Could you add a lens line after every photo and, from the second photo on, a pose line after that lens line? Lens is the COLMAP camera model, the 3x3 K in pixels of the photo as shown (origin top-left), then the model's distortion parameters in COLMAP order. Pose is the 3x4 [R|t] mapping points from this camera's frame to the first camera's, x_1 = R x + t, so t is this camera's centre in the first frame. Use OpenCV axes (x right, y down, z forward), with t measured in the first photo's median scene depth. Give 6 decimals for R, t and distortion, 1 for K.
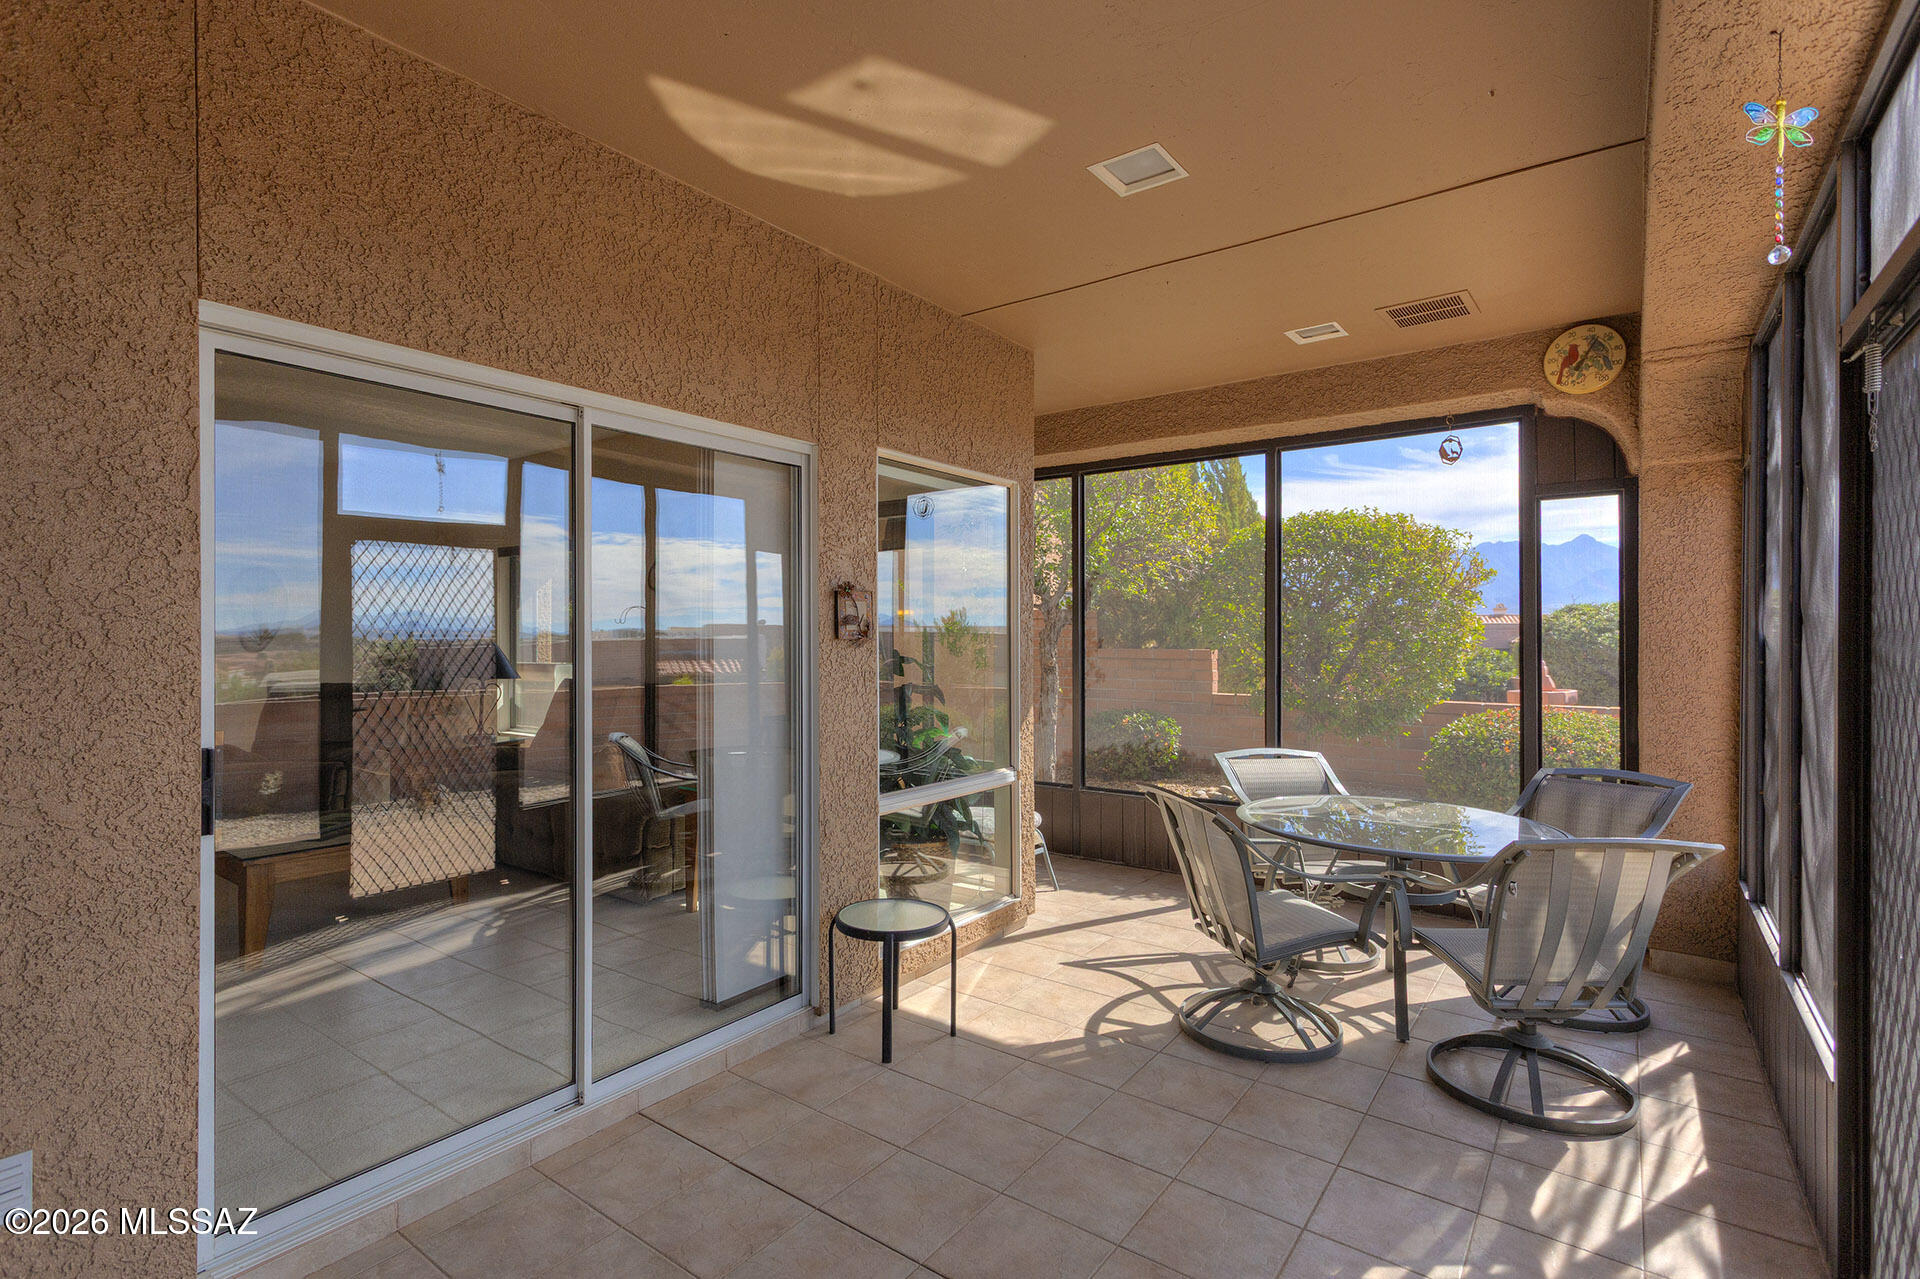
lens RADIAL K [[909.5, 0, 944.3], [0, 909.5, 636.1], [0, 0, 1]] dist [0.000494, -0.000803]
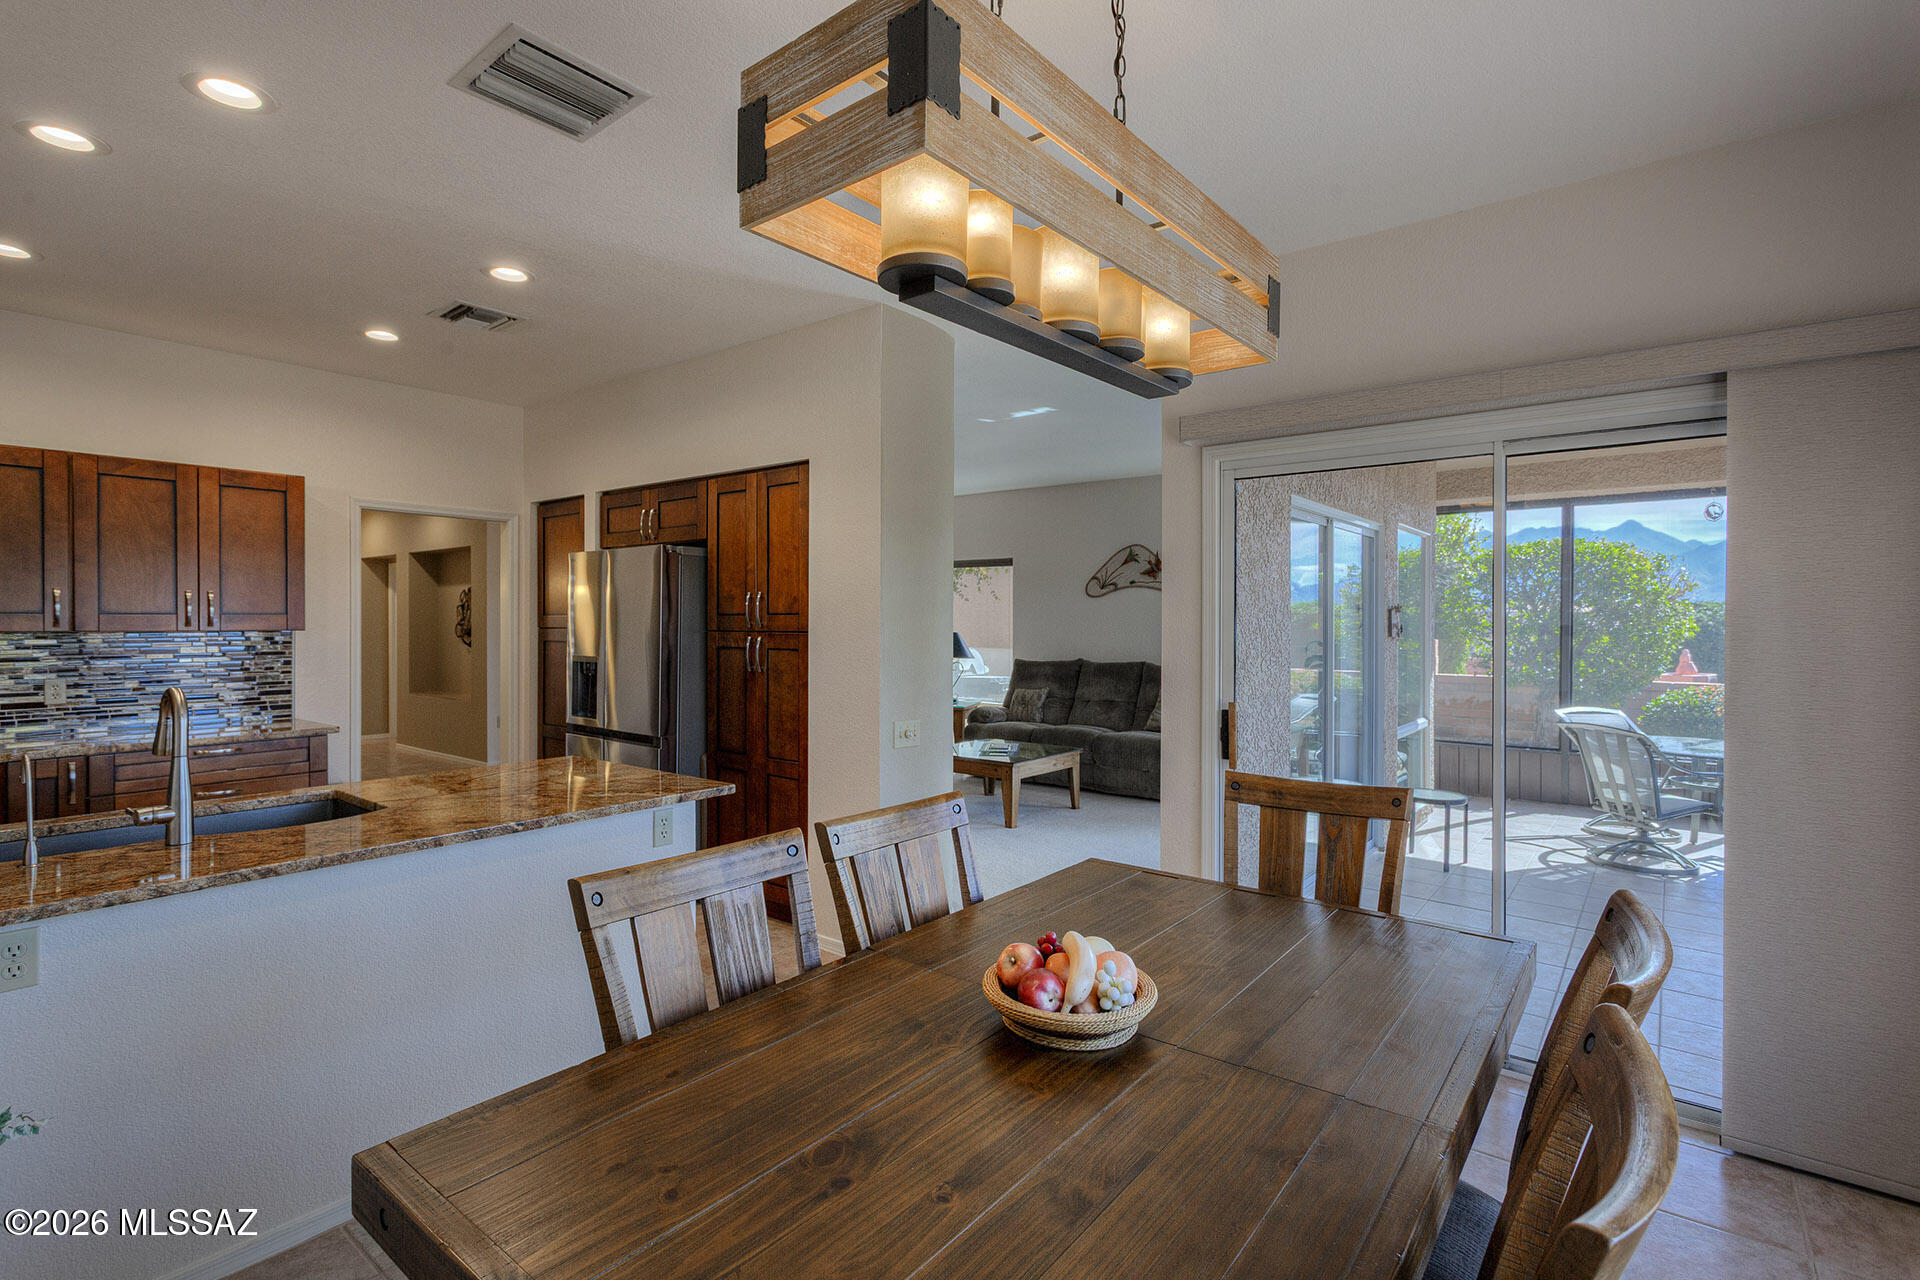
lens RADIAL K [[906.7, 0, 923.8], [0, 906.7, 619.7], [0, 0, 1]] dist [0.000743, 0.000189]
pose [[0.999031, 0.005858, -0.043630, -0.930339], [-0.005889, 0.999982, -0.000601, -0.020753], [0.043625, 0.000858, 0.999048, -0.764597]]
